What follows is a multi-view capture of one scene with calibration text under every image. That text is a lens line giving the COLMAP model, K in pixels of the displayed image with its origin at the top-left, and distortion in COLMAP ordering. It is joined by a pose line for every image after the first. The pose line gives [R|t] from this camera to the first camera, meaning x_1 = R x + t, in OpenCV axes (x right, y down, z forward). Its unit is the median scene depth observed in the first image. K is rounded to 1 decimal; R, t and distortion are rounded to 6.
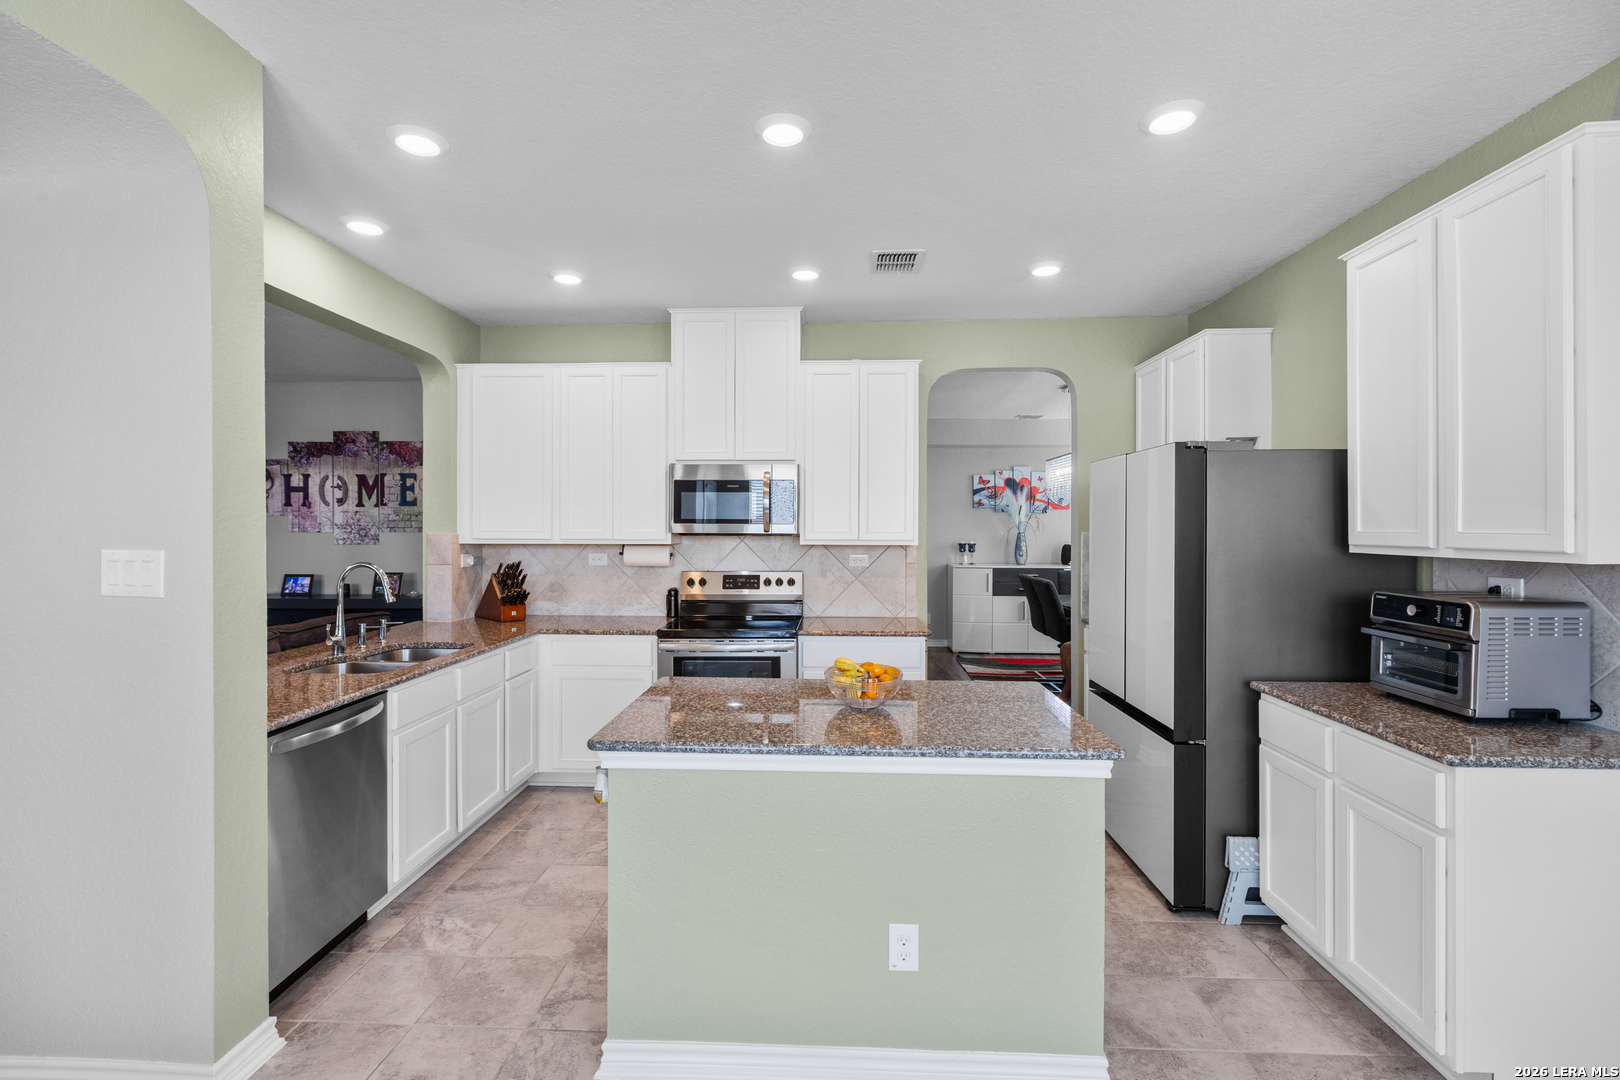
lens RADIAL K [[729.1, 0, 808.5], [0, 729.1, 532.6], [0, 0, 1]] dist [-0.001906, 0.000362]
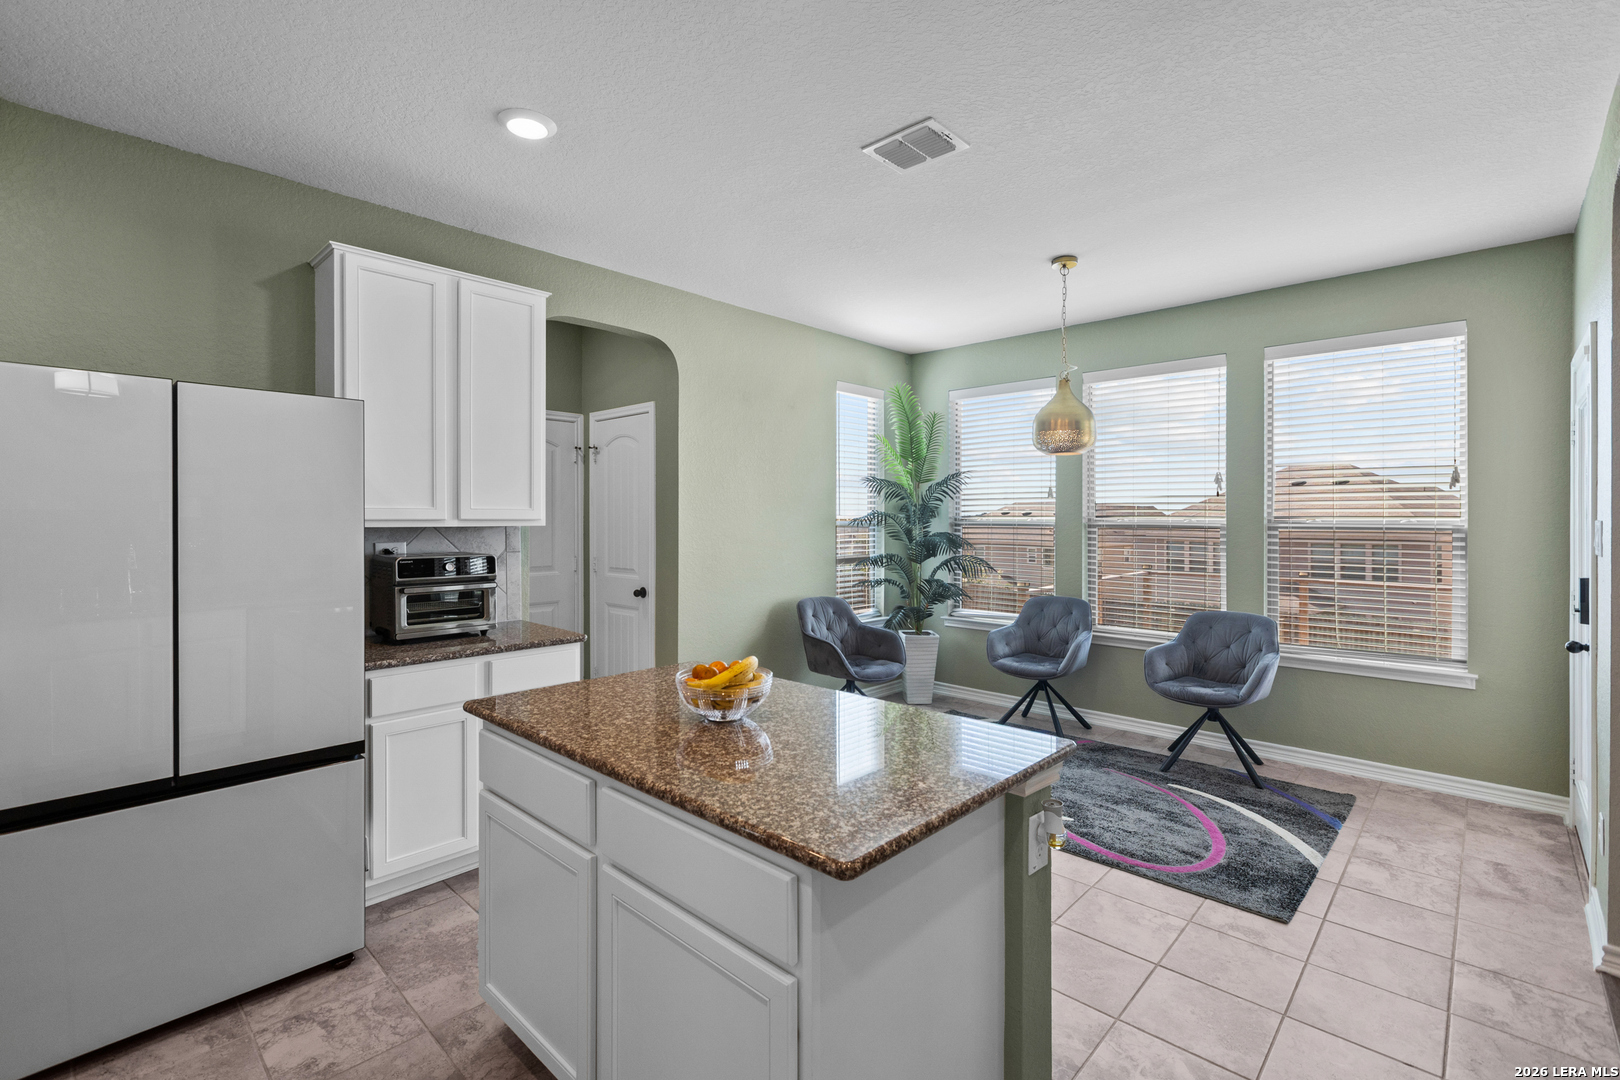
lens RADIAL K [[729.1, 0, 817.9], [0, 729.1, 518.1], [0, 0, 1]] dist [-0.001906, 0.000362]
pose [[-0.766235, -0.005971, 0.642533, -0.277436], [0.001584, 0.999936, 0.011181, 0.003584], [-0.642558, 0.009585, -0.766177, 0.820092]]
